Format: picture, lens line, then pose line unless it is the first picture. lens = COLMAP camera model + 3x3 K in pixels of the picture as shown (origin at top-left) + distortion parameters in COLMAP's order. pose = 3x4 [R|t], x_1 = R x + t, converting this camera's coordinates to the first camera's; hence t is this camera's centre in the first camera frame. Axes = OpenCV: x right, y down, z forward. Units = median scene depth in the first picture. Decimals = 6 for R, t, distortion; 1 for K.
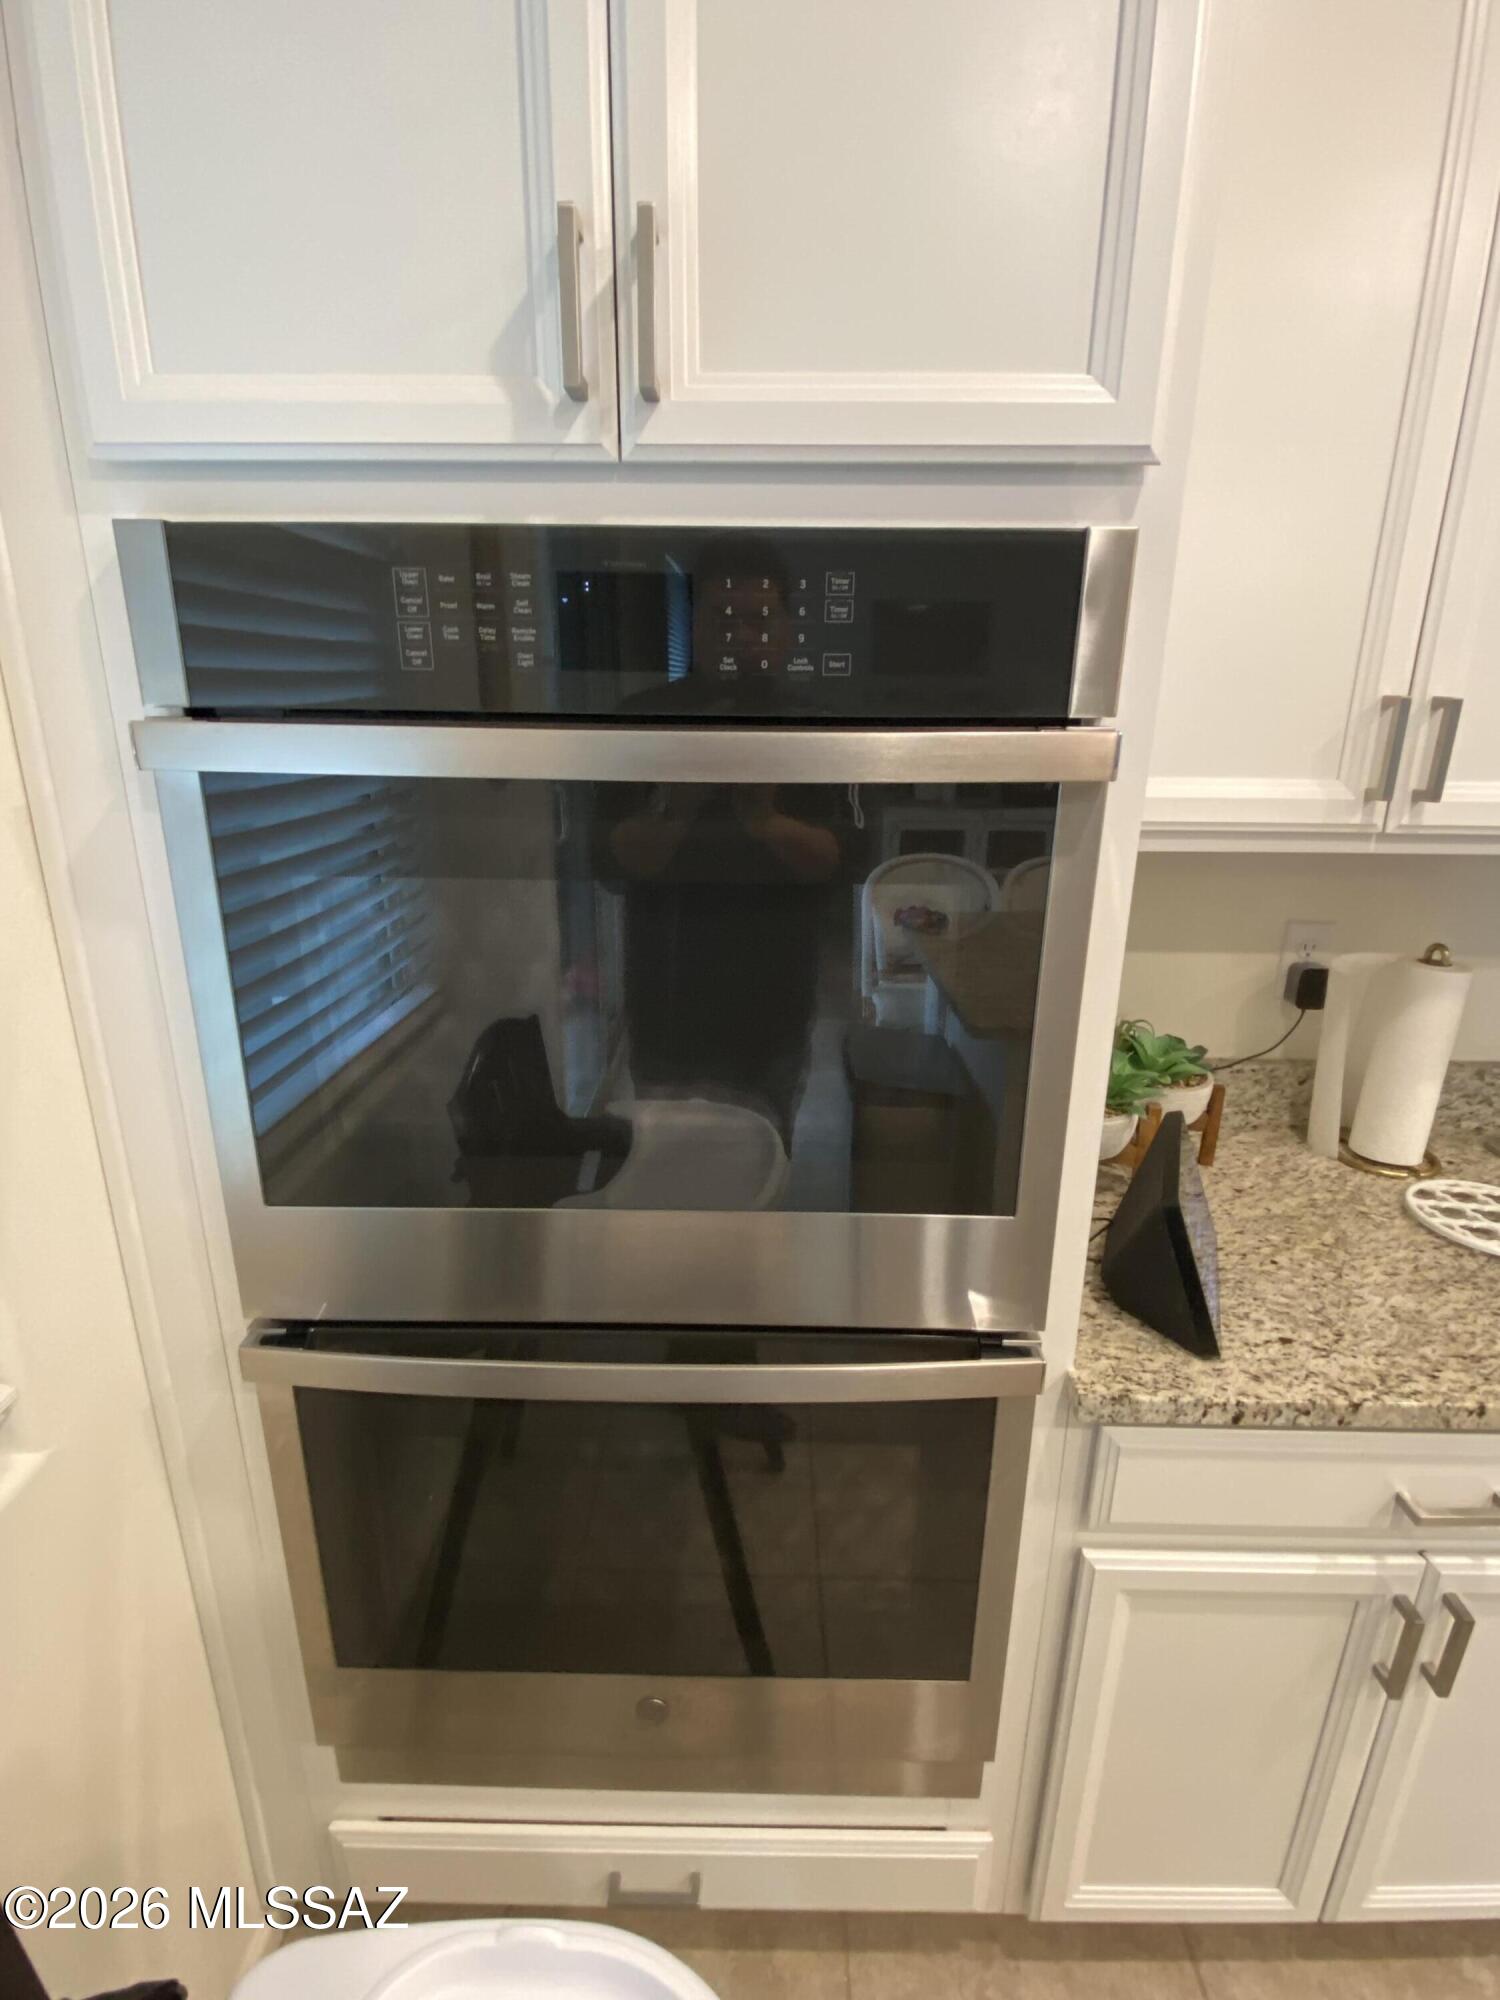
lens RADIAL K [[968.9, 0, 735.4], [0, 968.9, 998.0], [0, 0, 1]] dist [-0.013634, -0.002270]
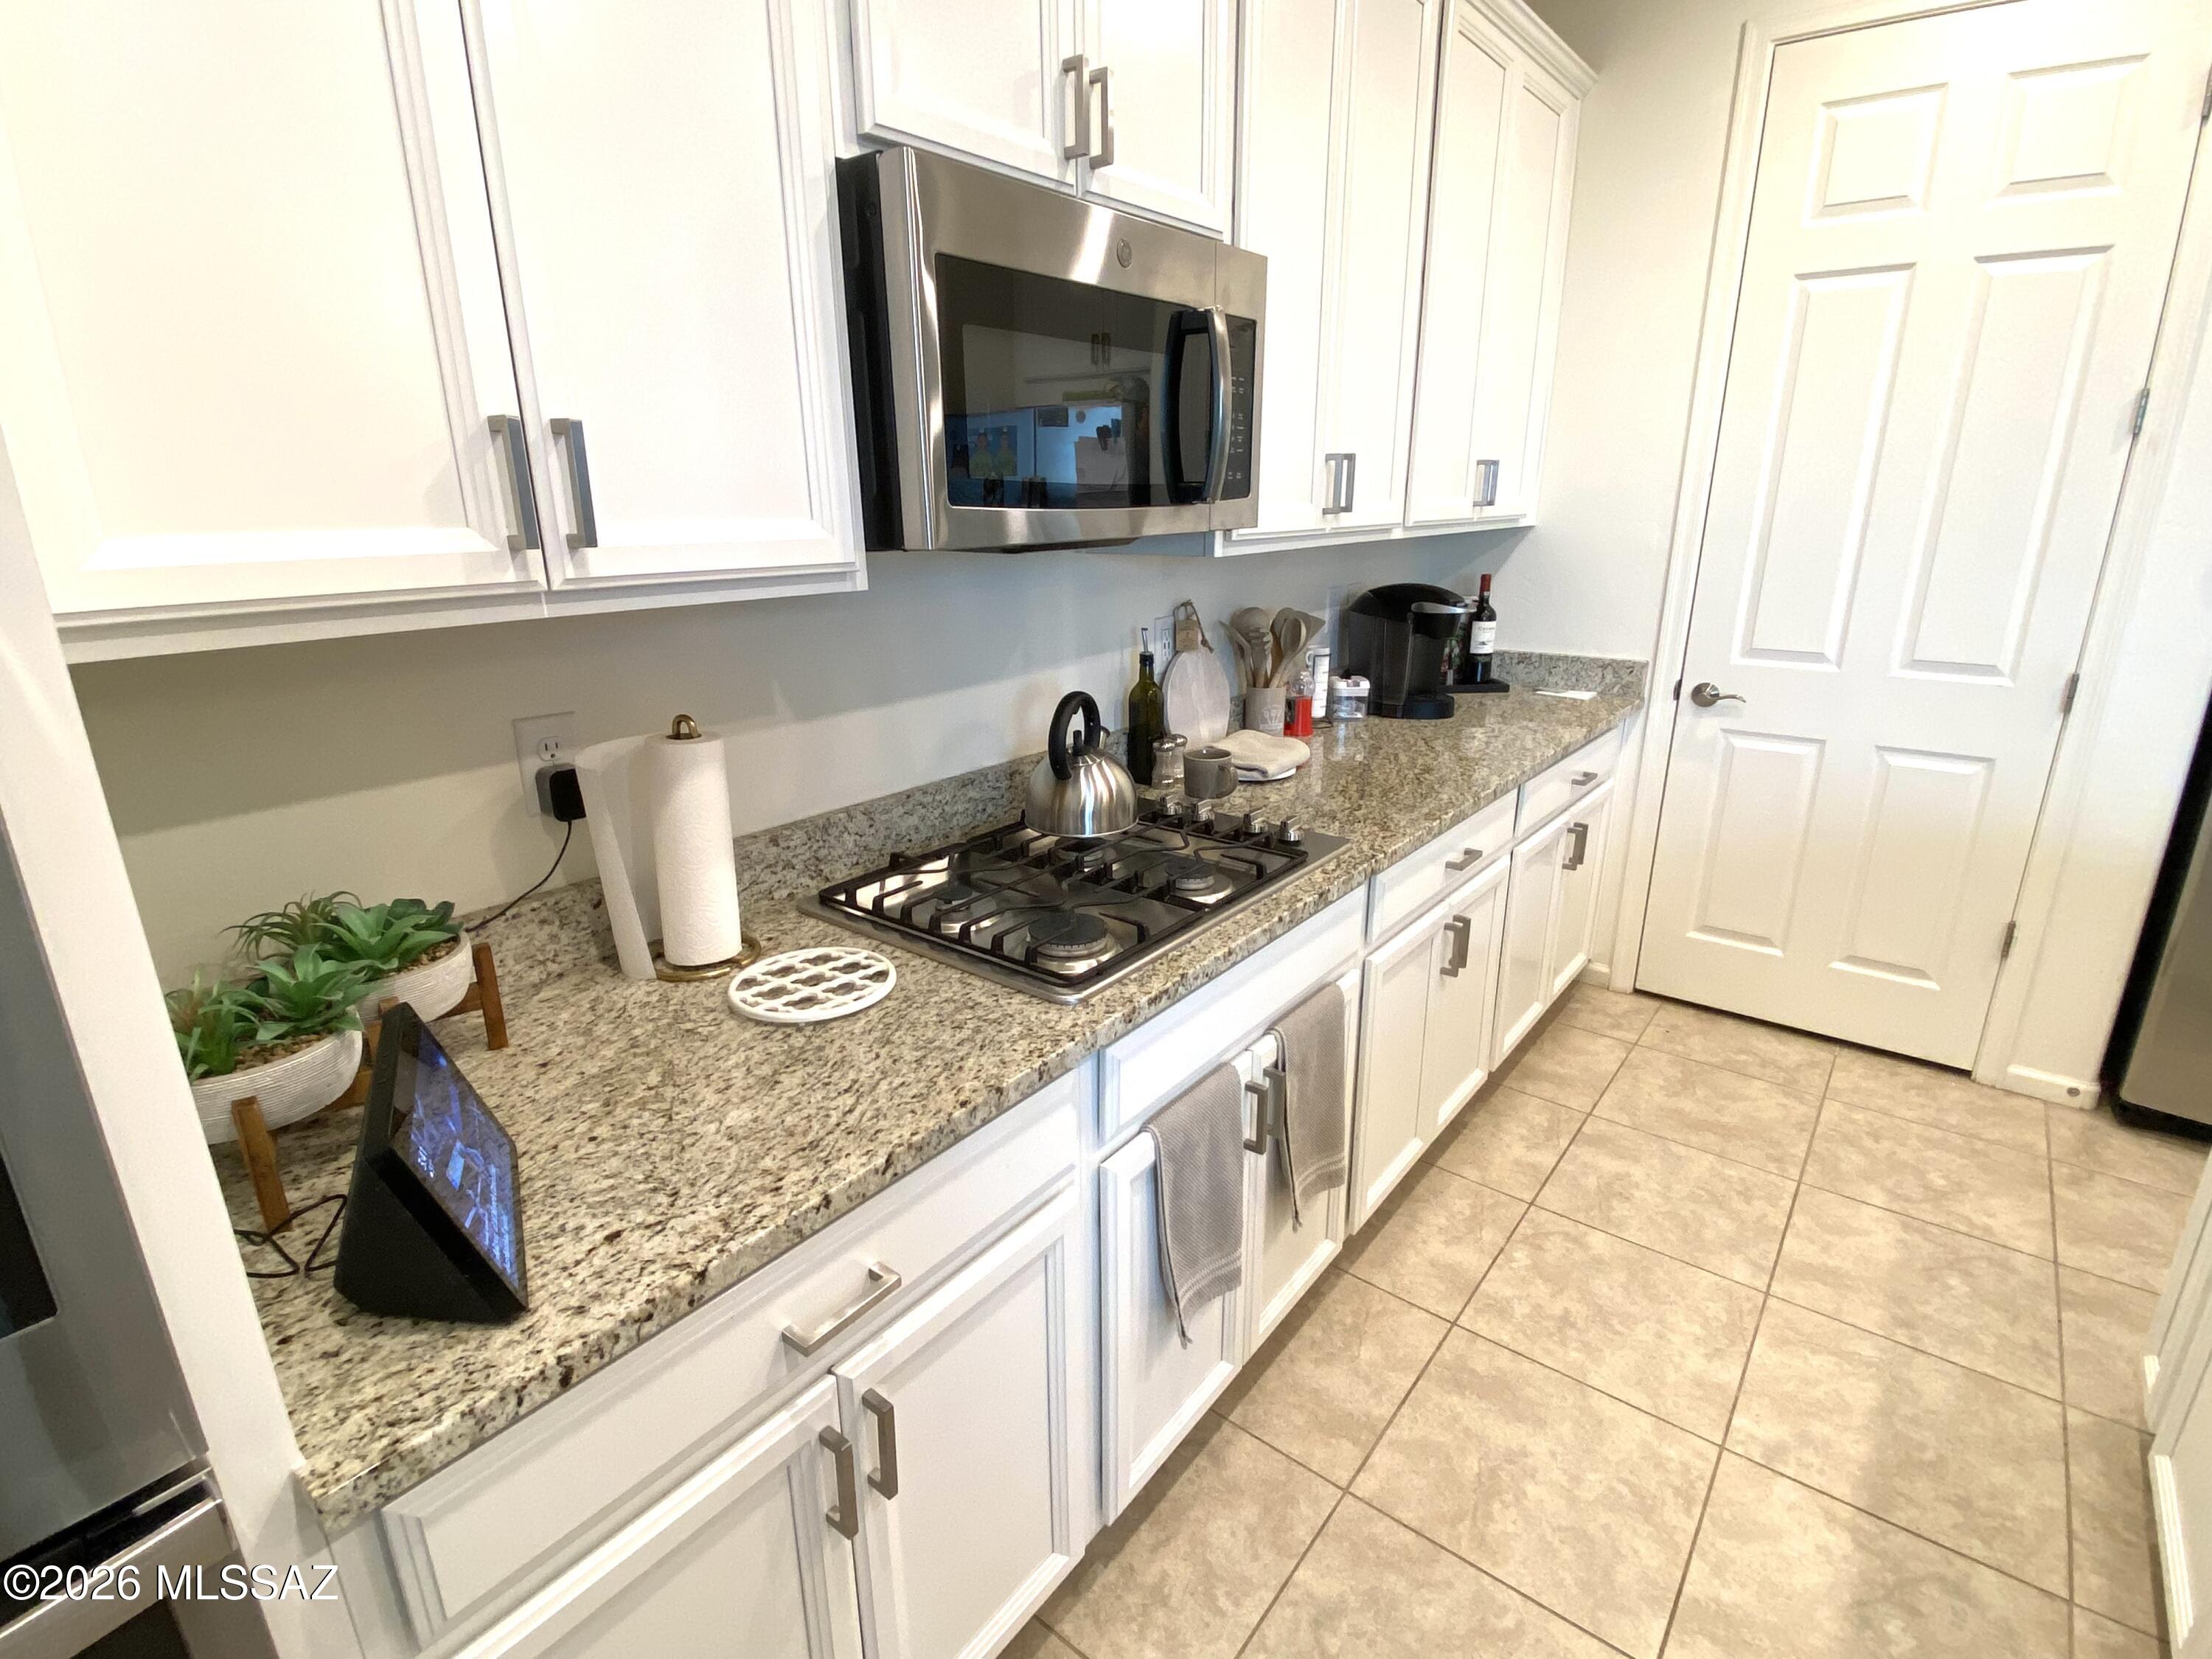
lens RADIAL K [[1071.6, 0, 1097.2], [0, 1071.6, 833.1], [0, 0, 1]] dist [-0.013634, -0.002270]
pose [[0.592138, -0.251390, 0.765621, 0.214329], [0.248919, 0.960692, 0.122925, 0.030240], [-0.766428, 0.117789, 0.631438, 0.105283]]
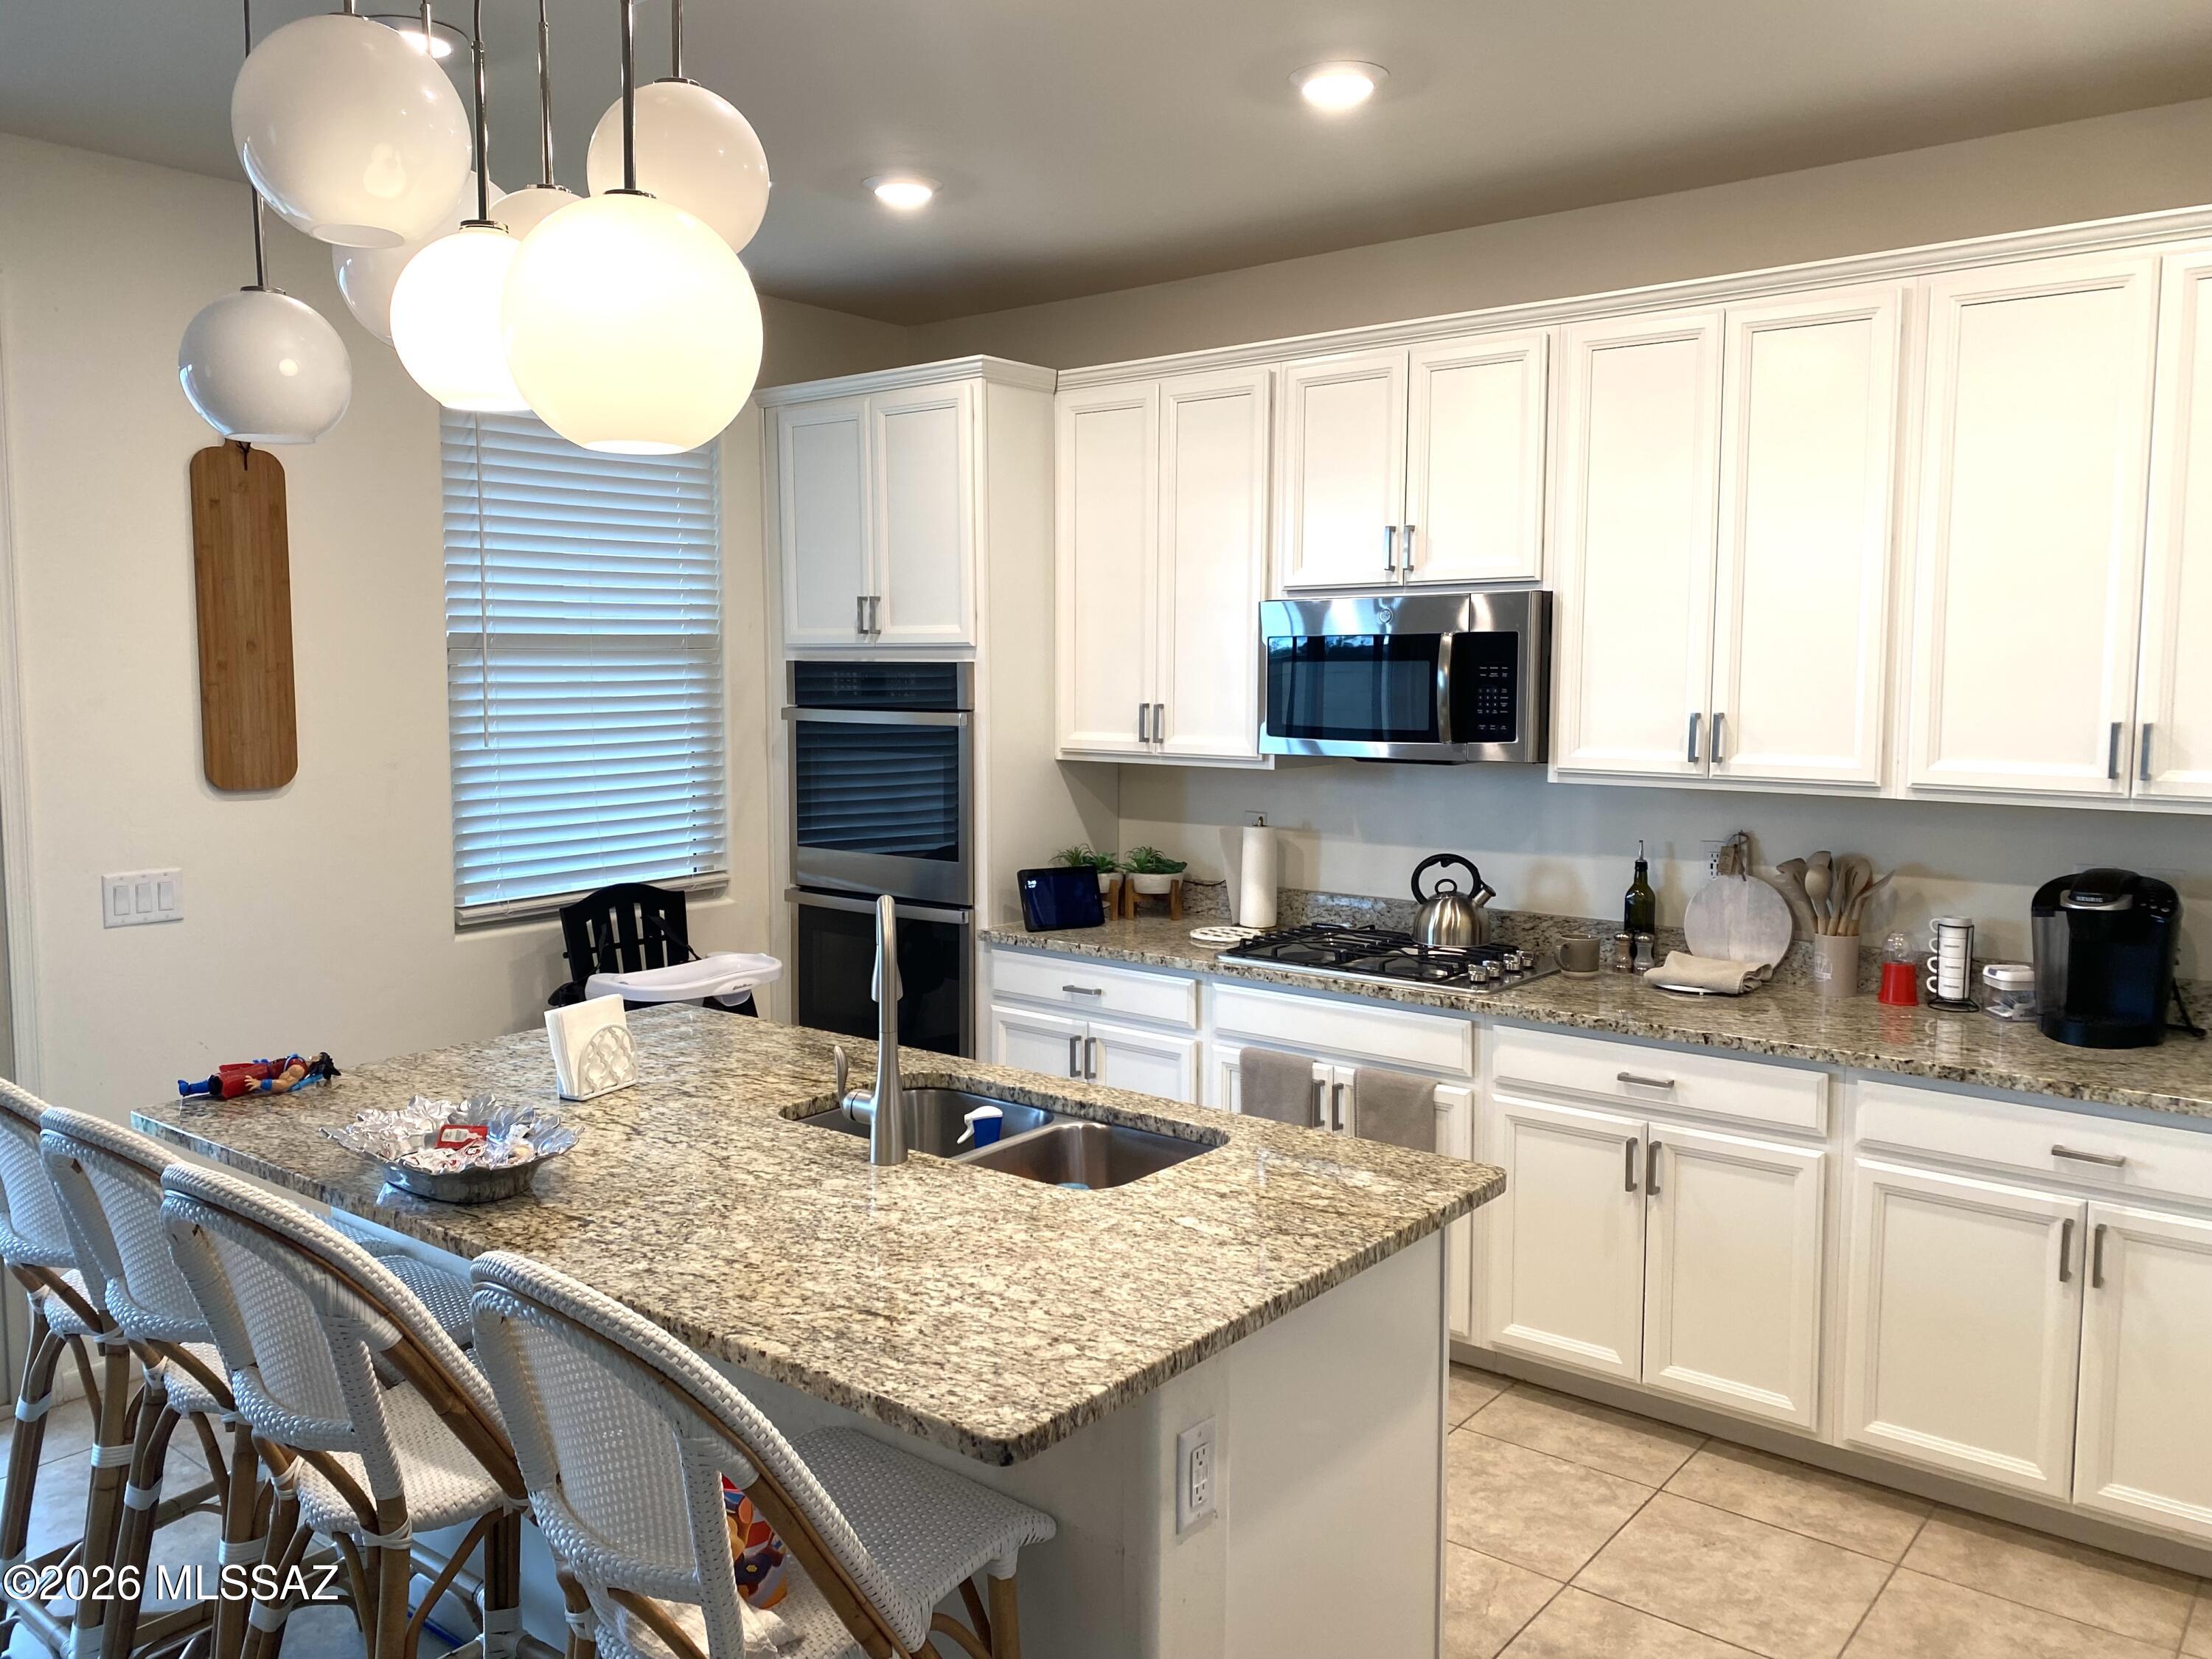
lens RADIAL K [[1692.9, 0, 1086.5], [0, 1692.9, 850.1], [0, 0, 1]] dist [0.032576, -0.032430]
pose [[0.795621, 0.066644, -0.602117, 3.364438], [-0.175961, 0.976502, -0.124428, 0.684366], [0.579676, 0.204947, 0.788652, -2.672519]]
